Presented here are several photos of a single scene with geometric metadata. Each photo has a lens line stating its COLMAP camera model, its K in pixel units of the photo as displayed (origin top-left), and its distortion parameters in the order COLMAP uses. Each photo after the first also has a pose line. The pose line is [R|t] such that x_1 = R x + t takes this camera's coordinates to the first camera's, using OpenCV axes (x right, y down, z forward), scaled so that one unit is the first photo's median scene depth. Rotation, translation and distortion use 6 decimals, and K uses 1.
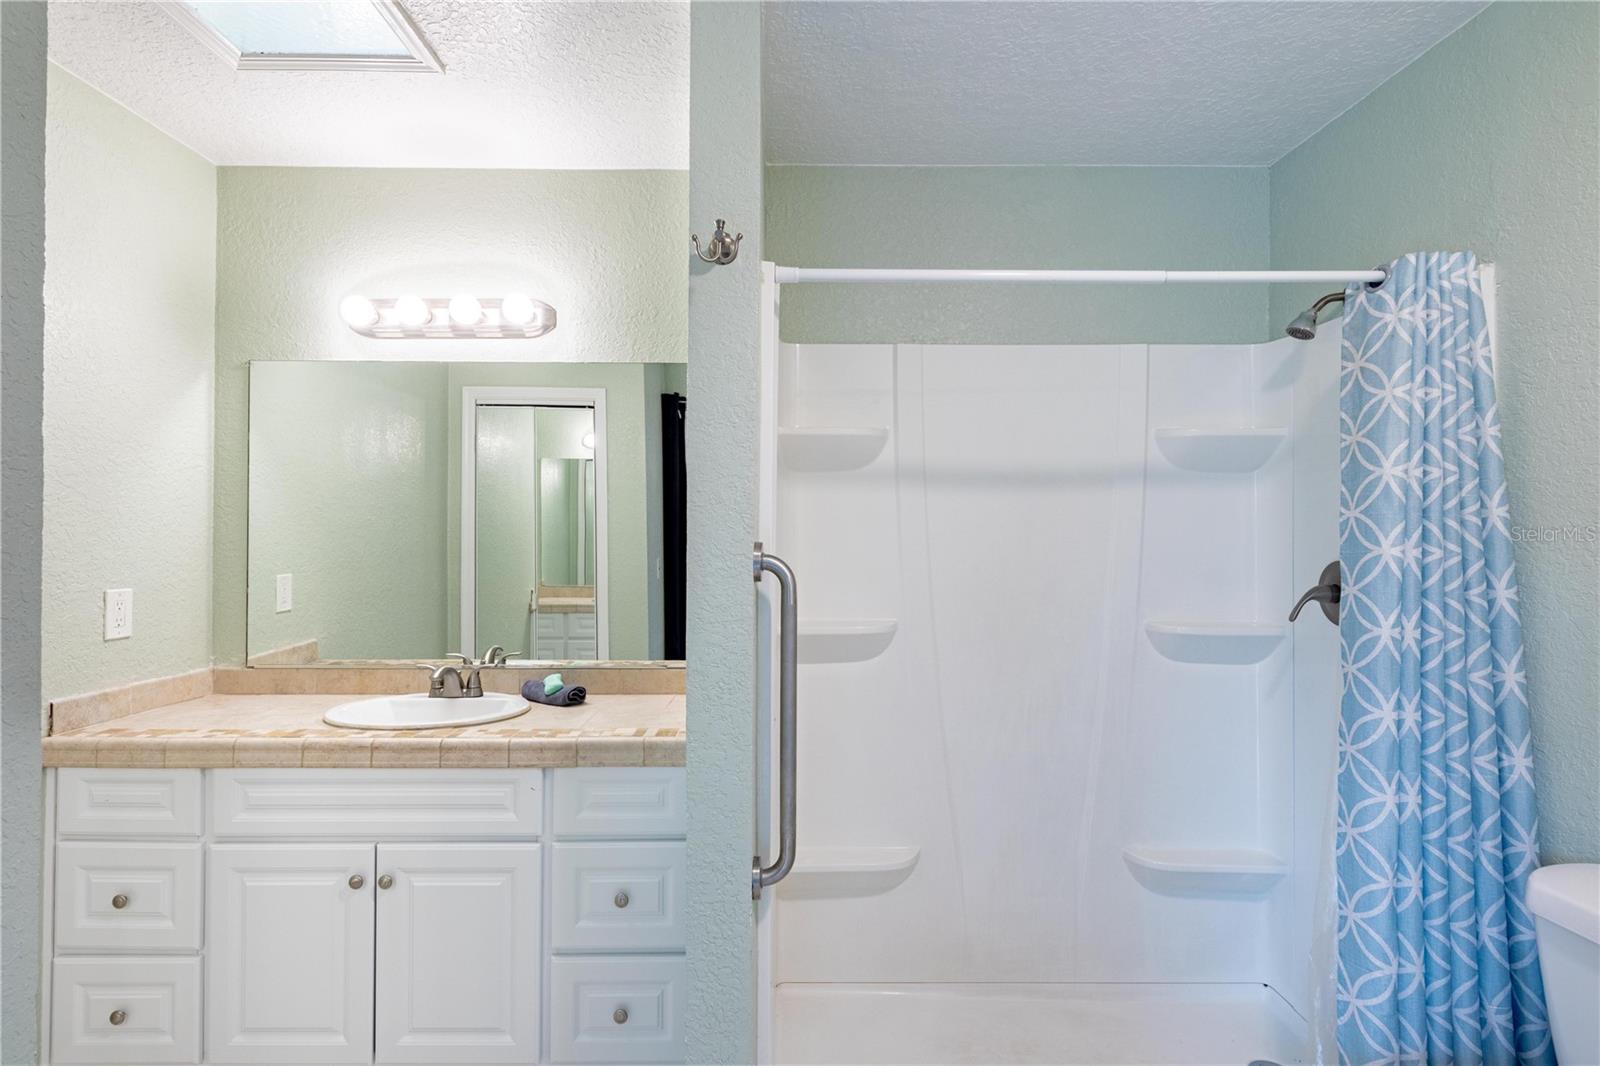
lens RADIAL K [[786.0, 0, 805.7], [0, 786.0, 527.6], [0, 0, 1]] dist [0.014056, -0.007167]
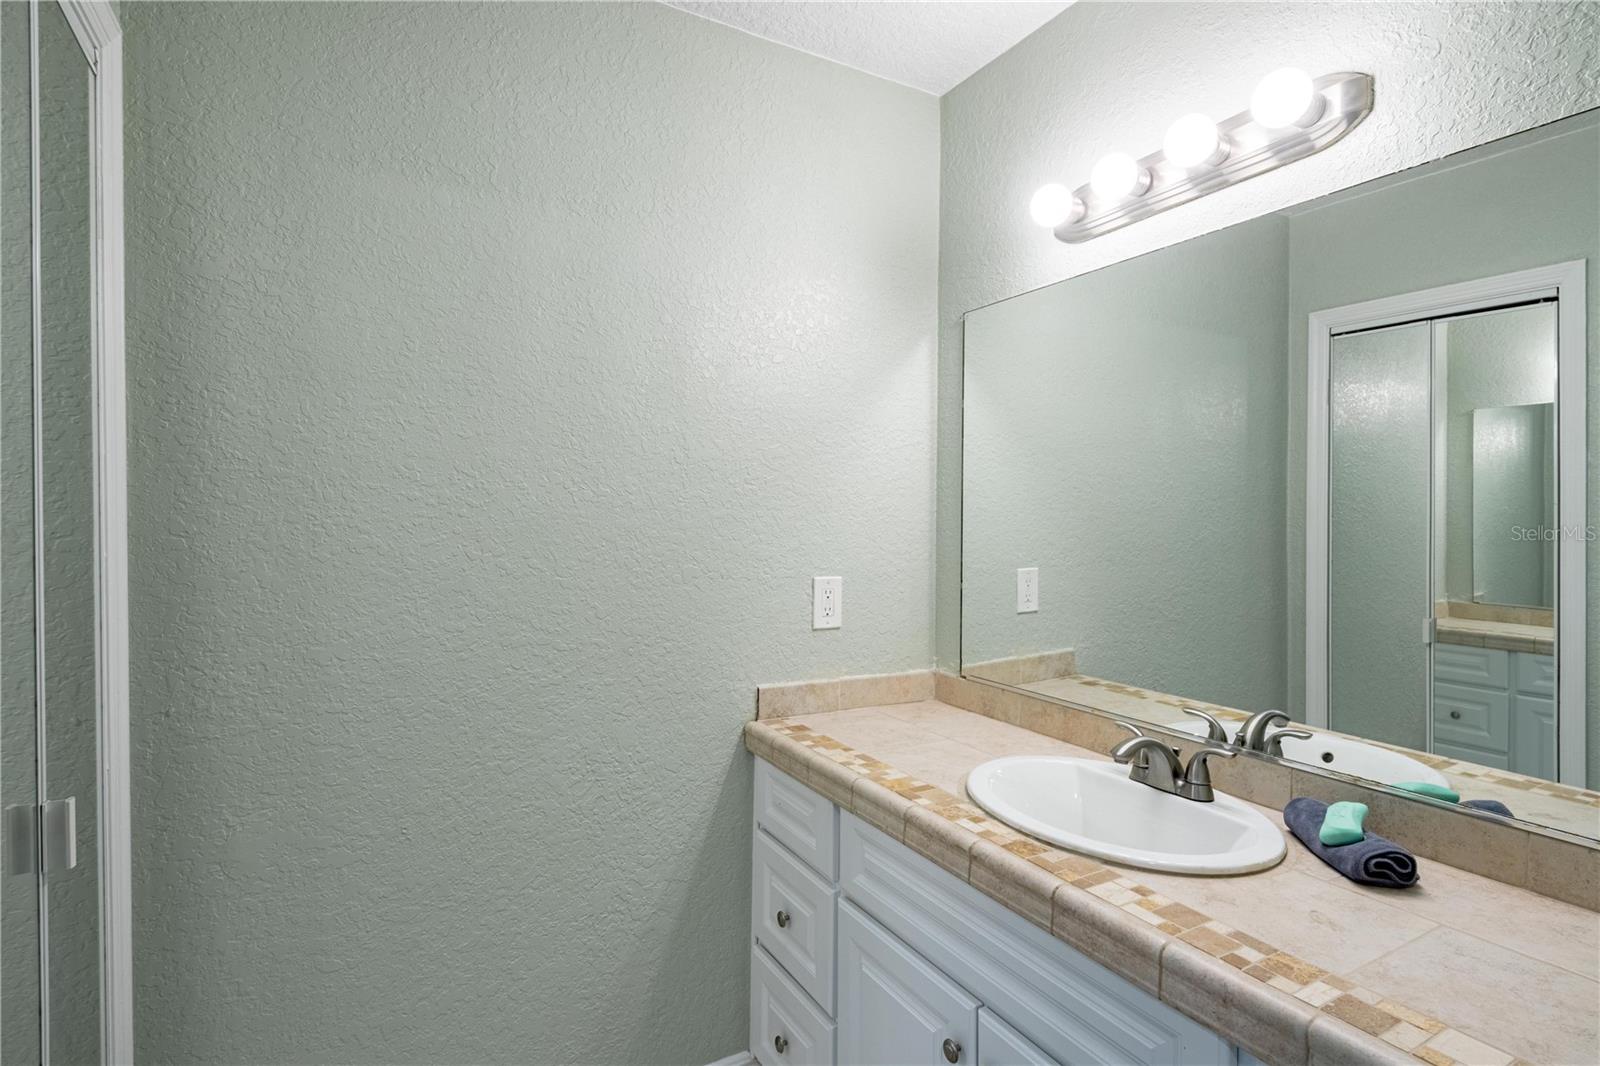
lens RADIAL K [[786.0, 0, 805.7], [0, 786.0, 527.6], [0, 0, 1]] dist [0.014056, -0.007167]
pose [[0.474531, 0.013420, -0.880137, -0.044842], [-0.000308, 0.999886, 0.015080, 0.004195], [0.880239, -0.006884, 0.474481, 0.469984]]
